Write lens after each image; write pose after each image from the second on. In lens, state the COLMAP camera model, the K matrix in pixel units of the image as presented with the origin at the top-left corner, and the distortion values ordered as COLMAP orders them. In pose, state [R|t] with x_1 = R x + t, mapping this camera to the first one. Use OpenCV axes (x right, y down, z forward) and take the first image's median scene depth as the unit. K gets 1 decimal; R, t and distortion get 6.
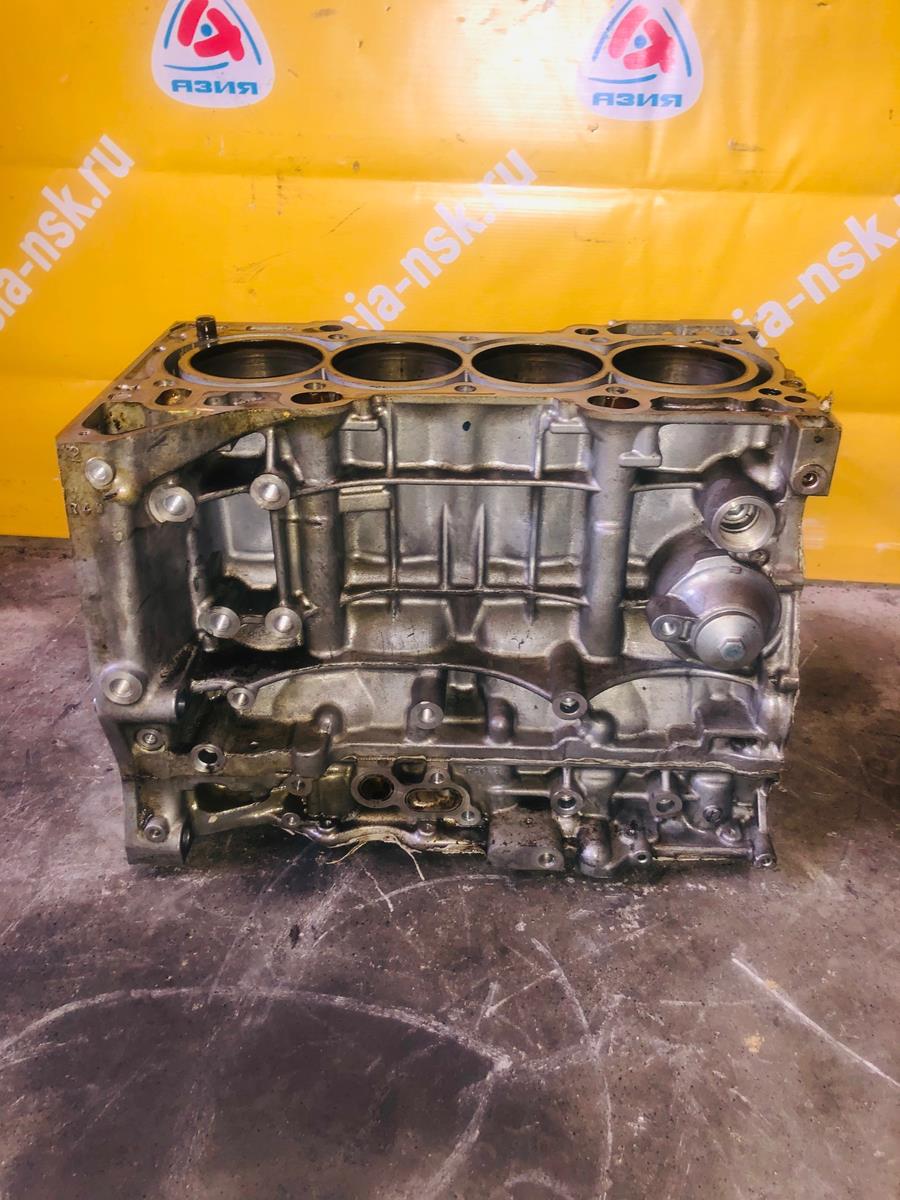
lens RADIAL K [[989.6, 0, 454.3], [0, 989.6, 593.7], [0, 0, 1]] dist [0.005422, 0.007953]
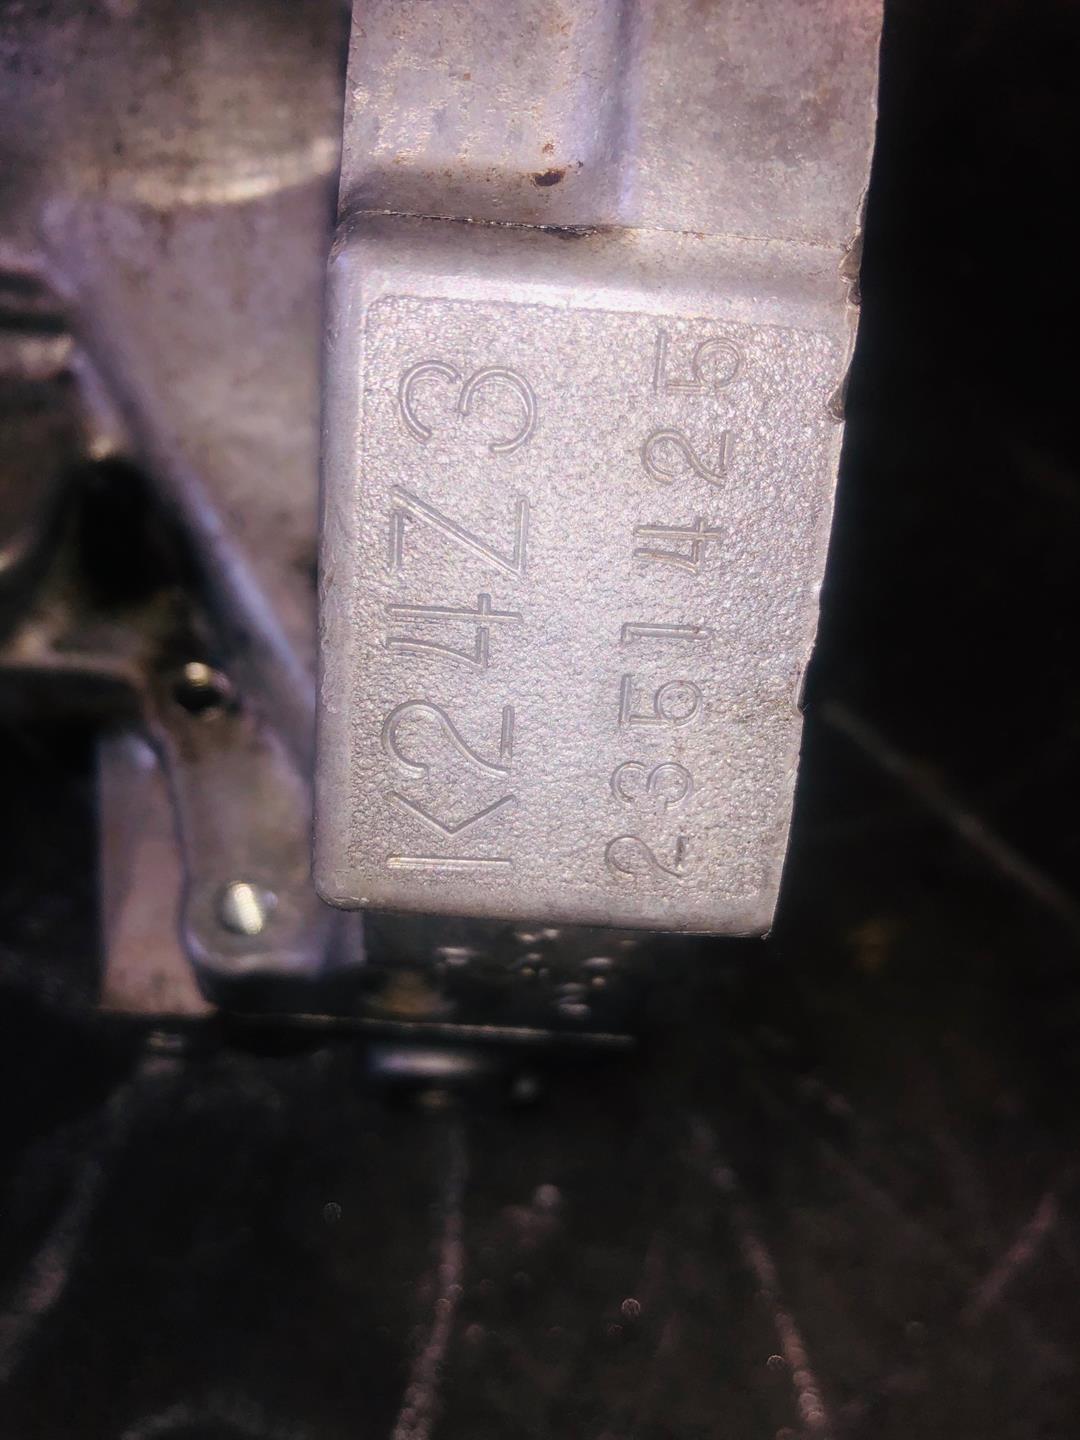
lens RADIAL K [[1187.6, 0, 547.6], [0, 1187.6, 723.3], [0, 0, 1]] dist [0.005422, 0.007953]
pose [[0.996970, -0.052255, 0.057625, 0.135922], [0.019020, 0.882043, 0.470785, 0.144696], [-0.075429, -0.468262, 0.880364, 0.555834]]
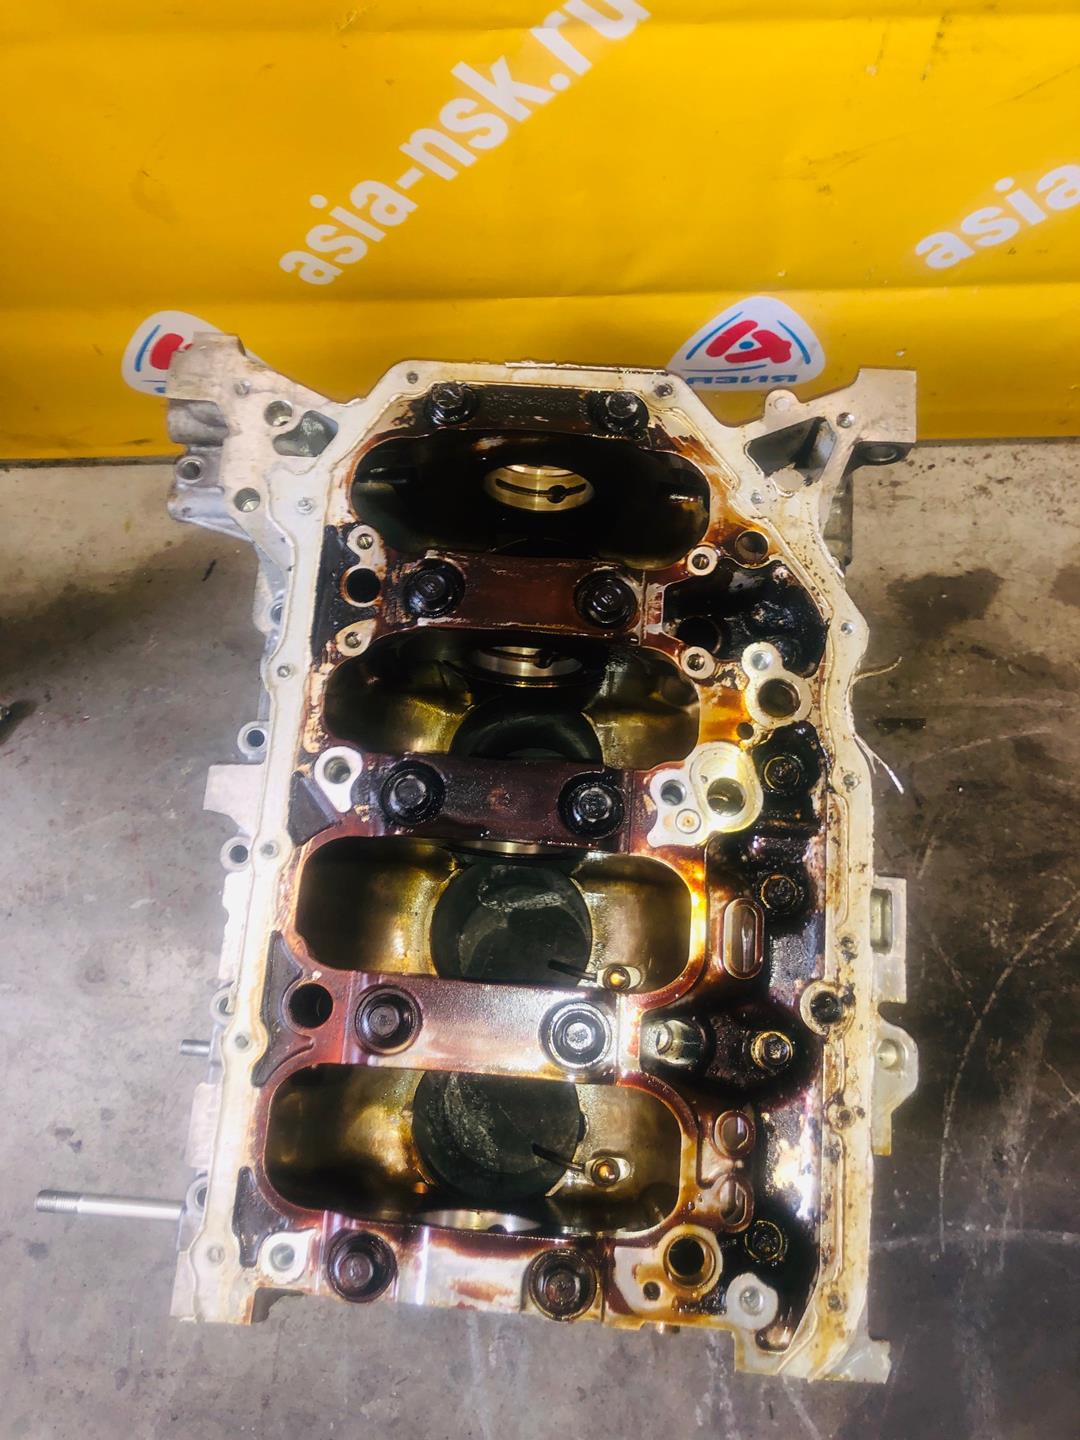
lens RADIAL K [[1187.6, 0, 536.9], [0, 1187.6, 712.2], [0, 0, 1]] dist [0.005422, 0.007953]
pose [[0.995579, -0.091015, -0.023198, -0.515820], [0.081344, 0.712030, 0.697421, -0.786638], [-0.046958, -0.696225, 0.716286, 0.447779]]
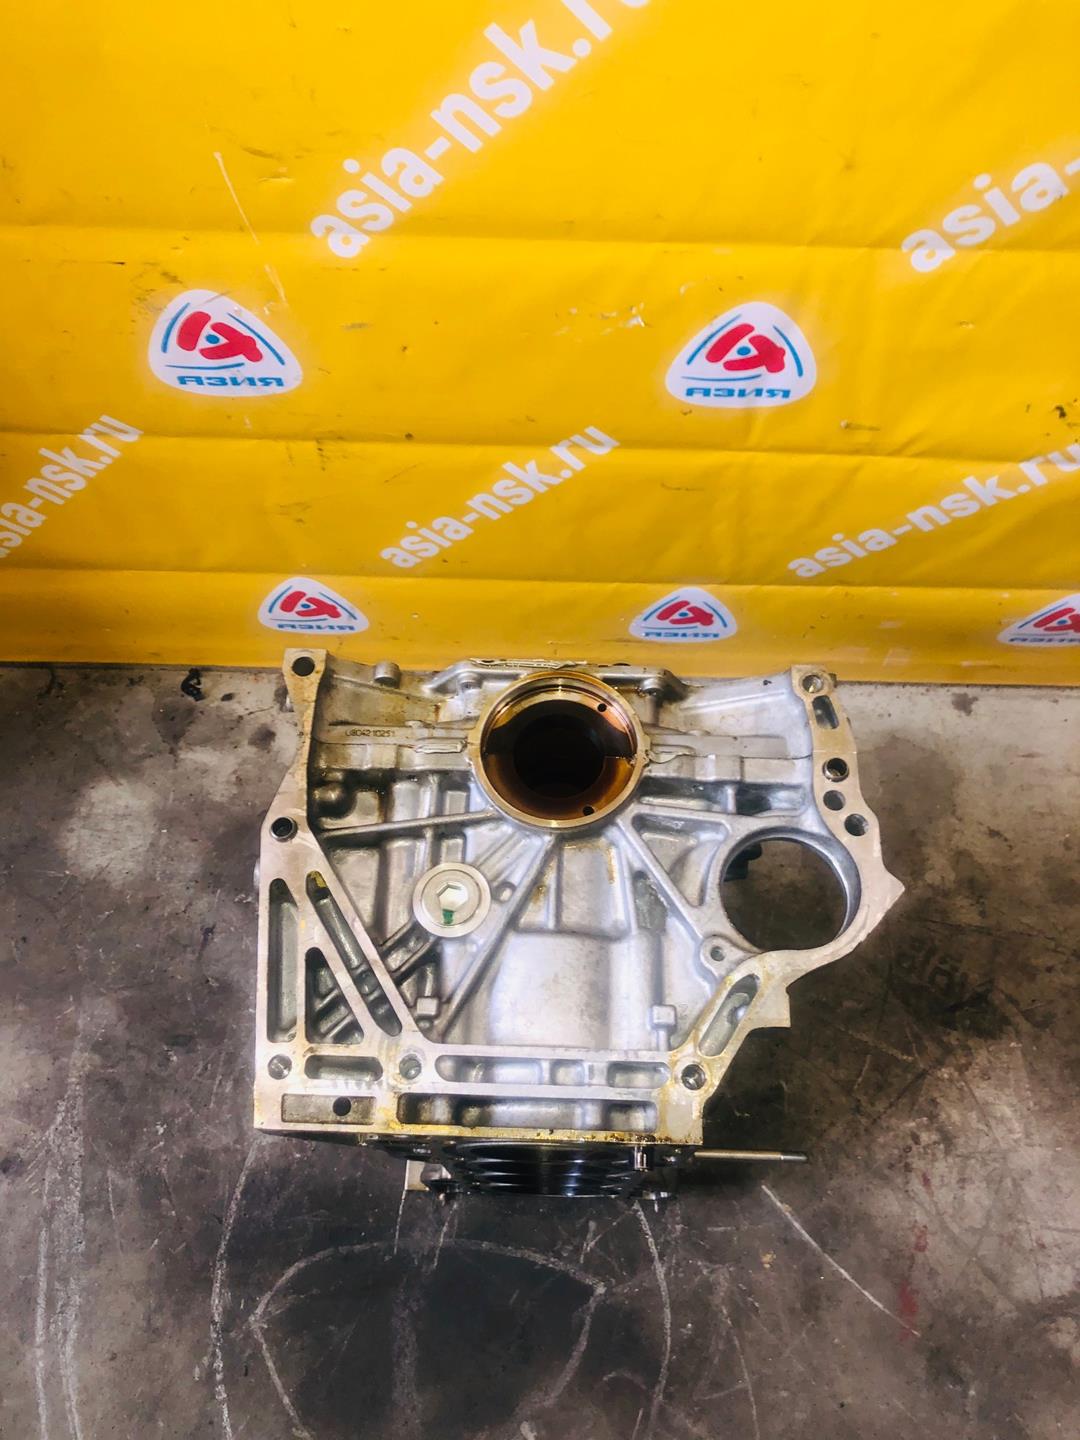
lens RADIAL K [[1187.6, 0, 559.6], [0, 1187.6, 713.3], [0, 0, 1]] dist [0.005422, 0.007953]
pose [[0.998479, -0.051596, 0.019447, -0.001930], [0.030979, 0.816703, 0.576226, -1.057344], [-0.045614, -0.574747, 0.817059, 0.025090]]
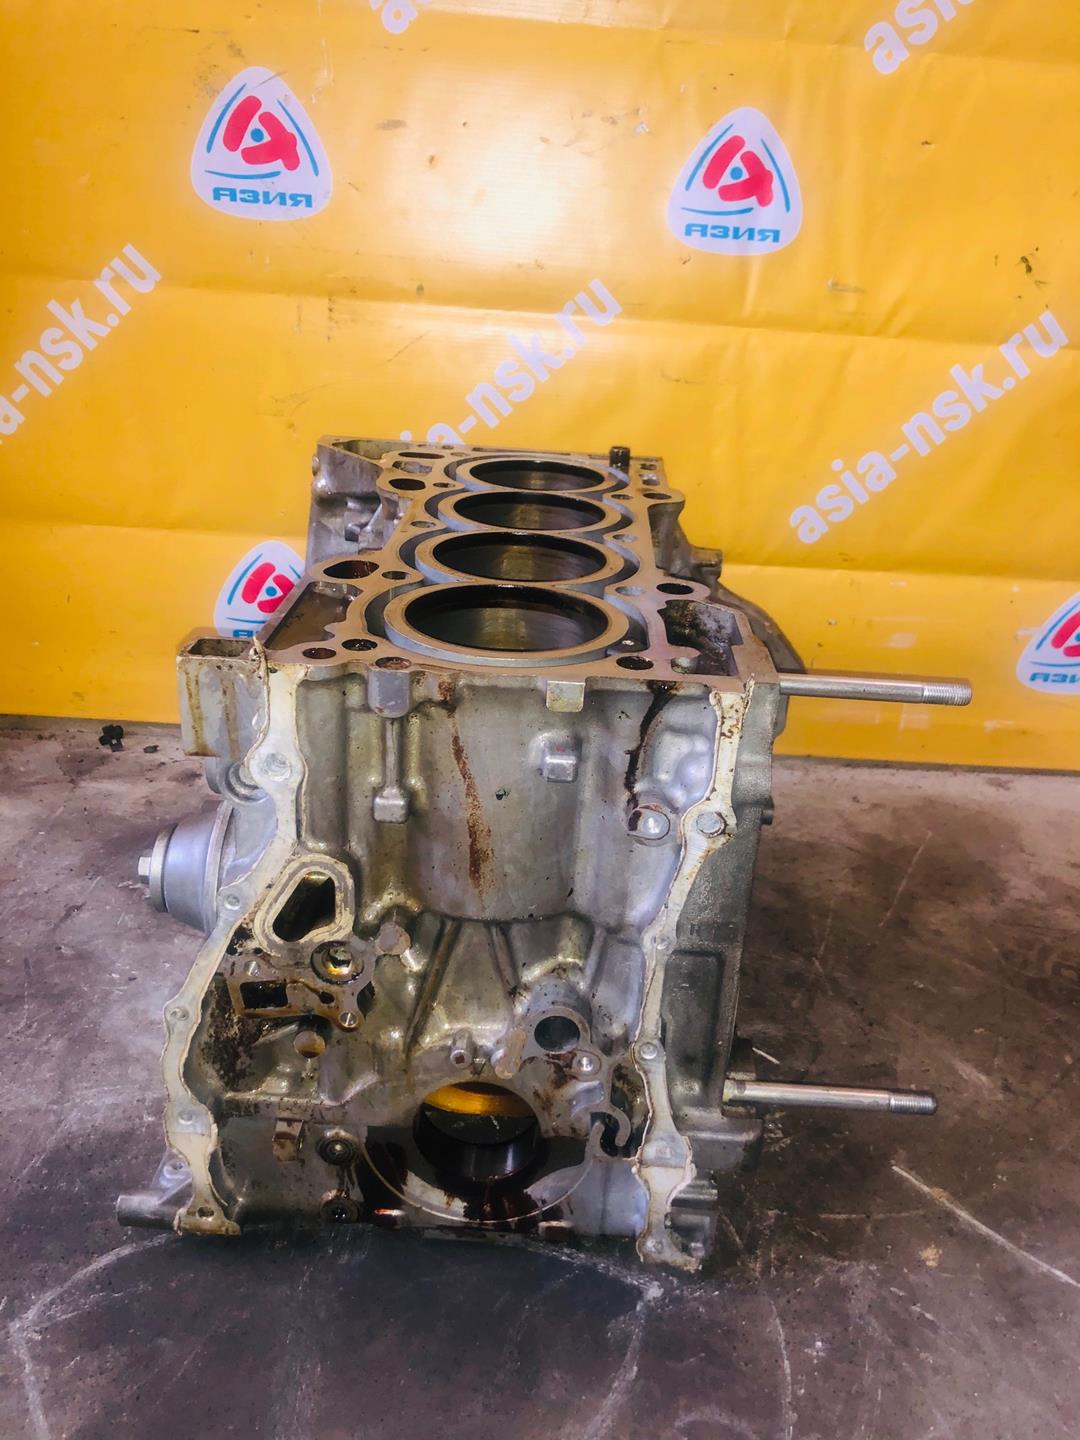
lens RADIAL K [[1187.6, 0, 550.4], [0, 1187.6, 717.0], [0, 0, 1]] dist [0.005422, 0.007953]
pose [[0.994159, 0.002772, 0.107889, -0.124424], [0.007071, 0.995849, -0.090743, 0.060231], [-0.107693, 0.090976, 0.990013, -0.042502]]
